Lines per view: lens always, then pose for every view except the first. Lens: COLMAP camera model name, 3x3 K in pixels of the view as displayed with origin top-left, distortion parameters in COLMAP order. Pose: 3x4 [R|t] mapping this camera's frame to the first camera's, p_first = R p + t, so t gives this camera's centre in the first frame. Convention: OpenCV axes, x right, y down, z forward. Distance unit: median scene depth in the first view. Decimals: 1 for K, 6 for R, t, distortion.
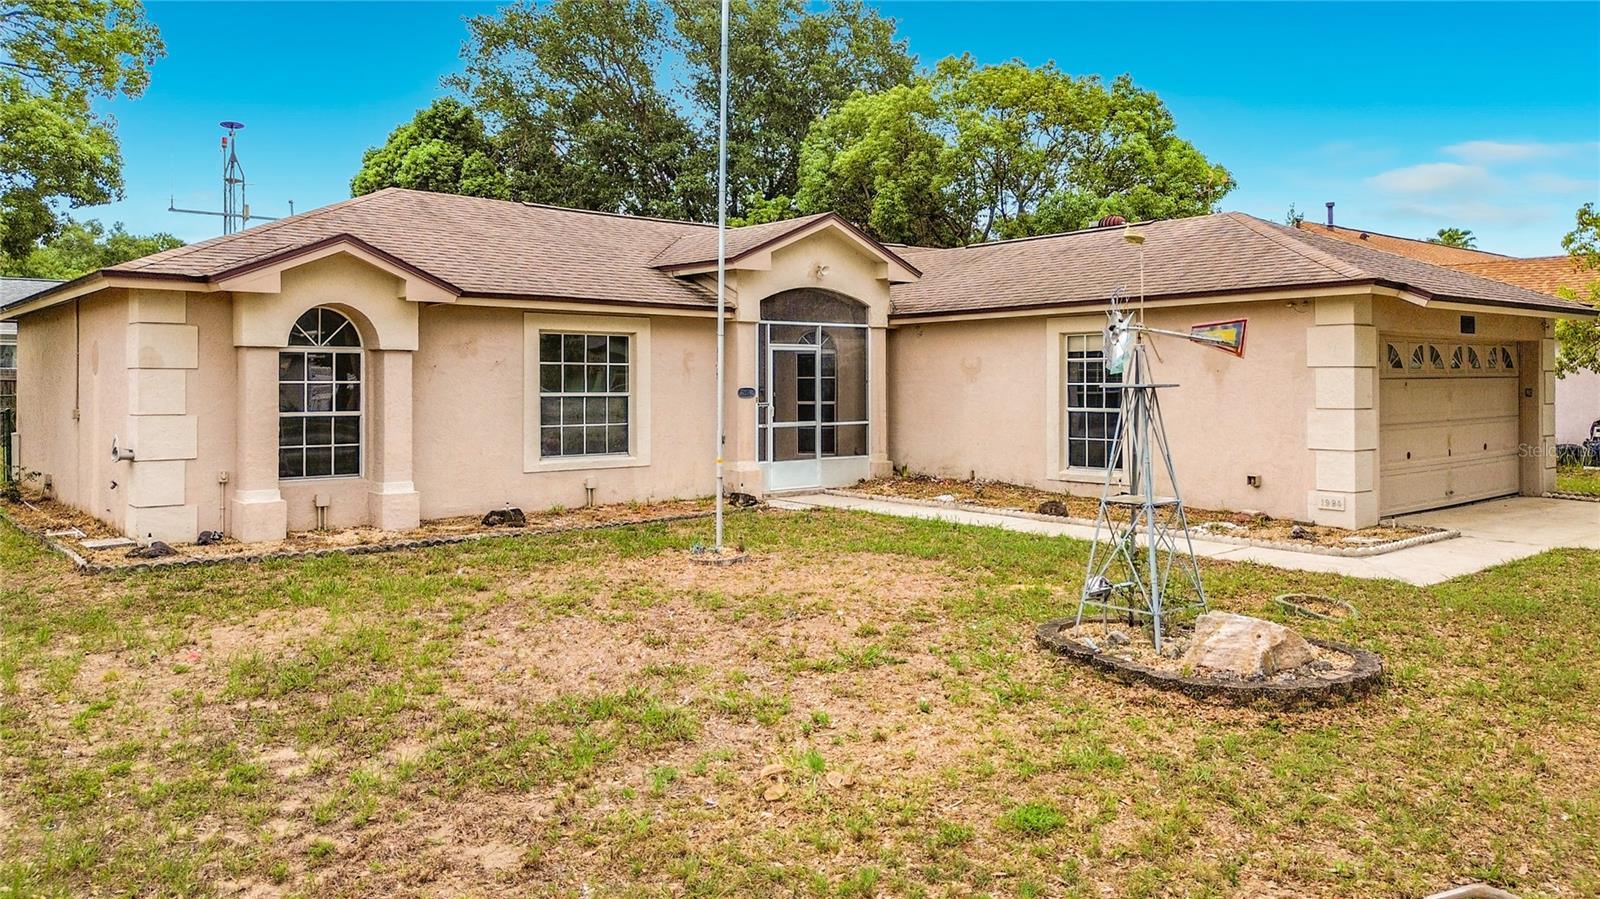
lens RADIAL K [[1154.8, 0, 785.8], [0, 1154.8, 408.0], [0, 0, 1]] dist [0.050374, -0.002104]
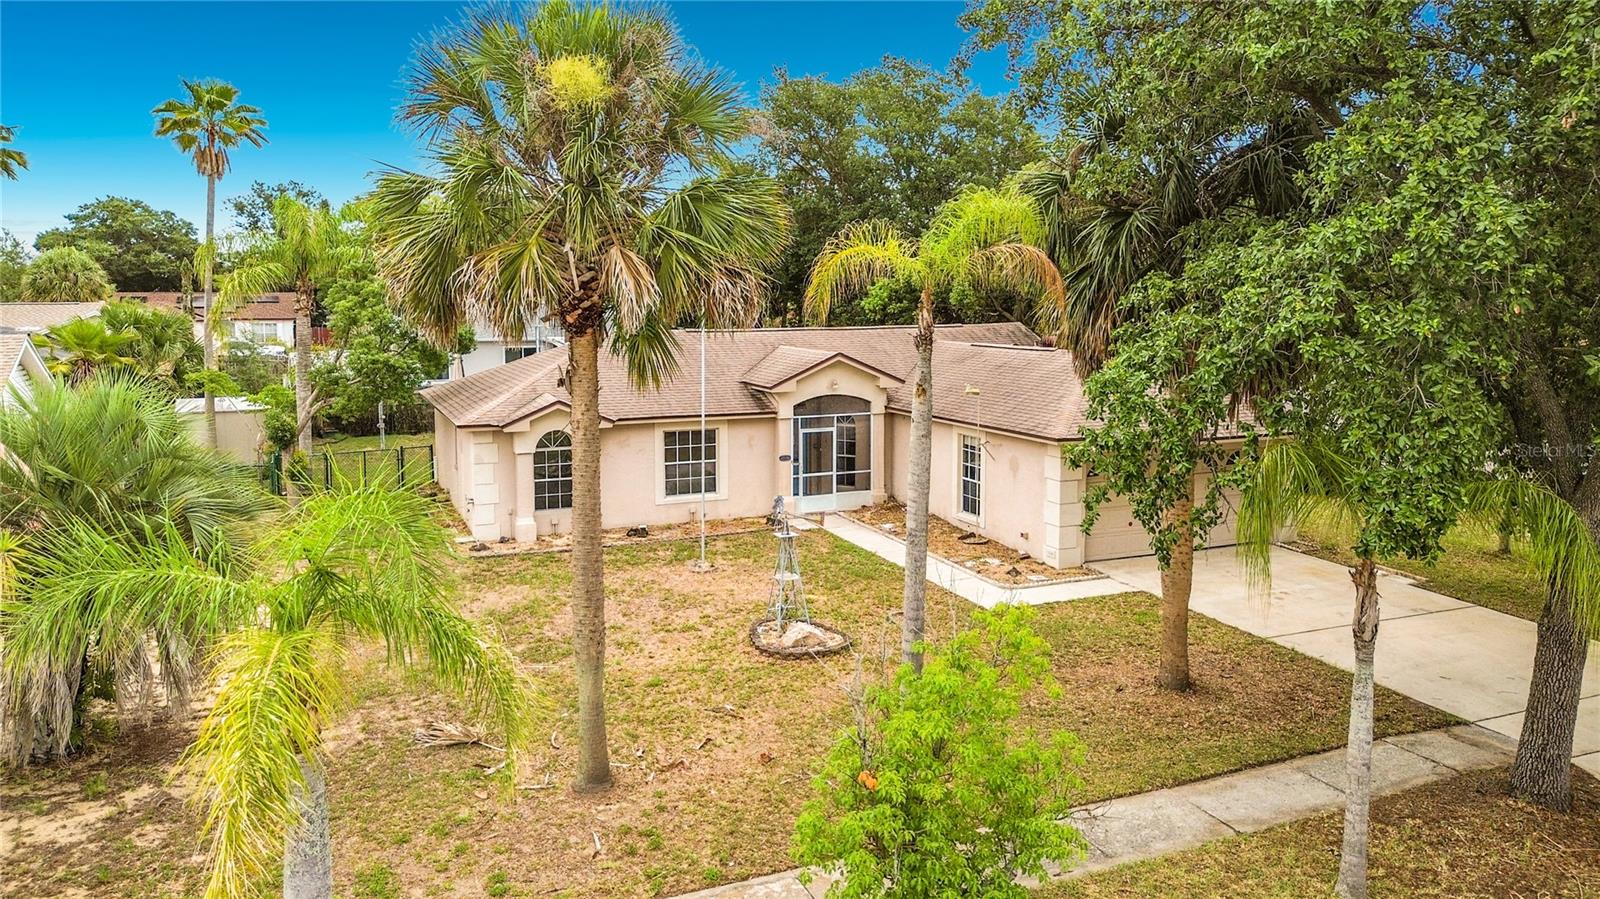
lens RADIAL K [[1143.2, 0, 800.0], [0, 1143.2, 449.5], [0, 0, 1]] dist [0.040096, -0.085689]
pose [[0.956576, 0.040175, -0.288700, 0.529205], [-0.003808, 0.992094, 0.125440, -0.264497], [0.291457, -0.118893, 0.949166, -0.702842]]
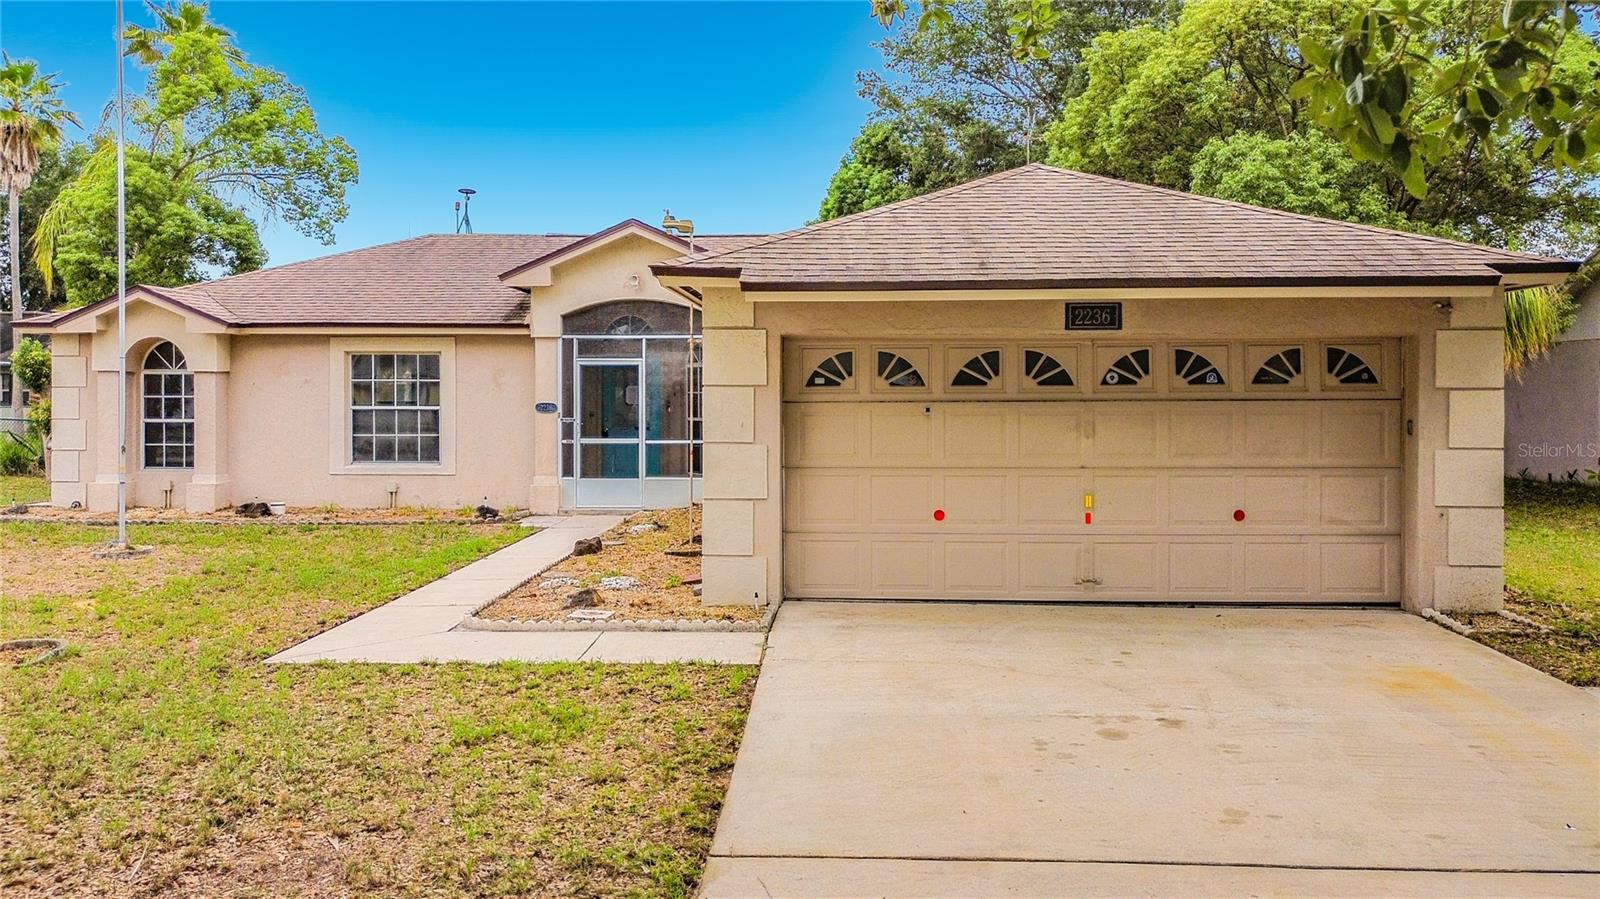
lens RADIAL K [[1154.8, 0, 785.8], [0, 1154.8, 408.0], [0, 0, 1]] dist [0.050374, -0.002104]
pose [[0.732632, 0.013073, -0.680500, 0.867429], [-0.017947, 0.999839, -0.000114, -0.017806], [0.680389, 0.012297, 0.732748, 0.430078]]
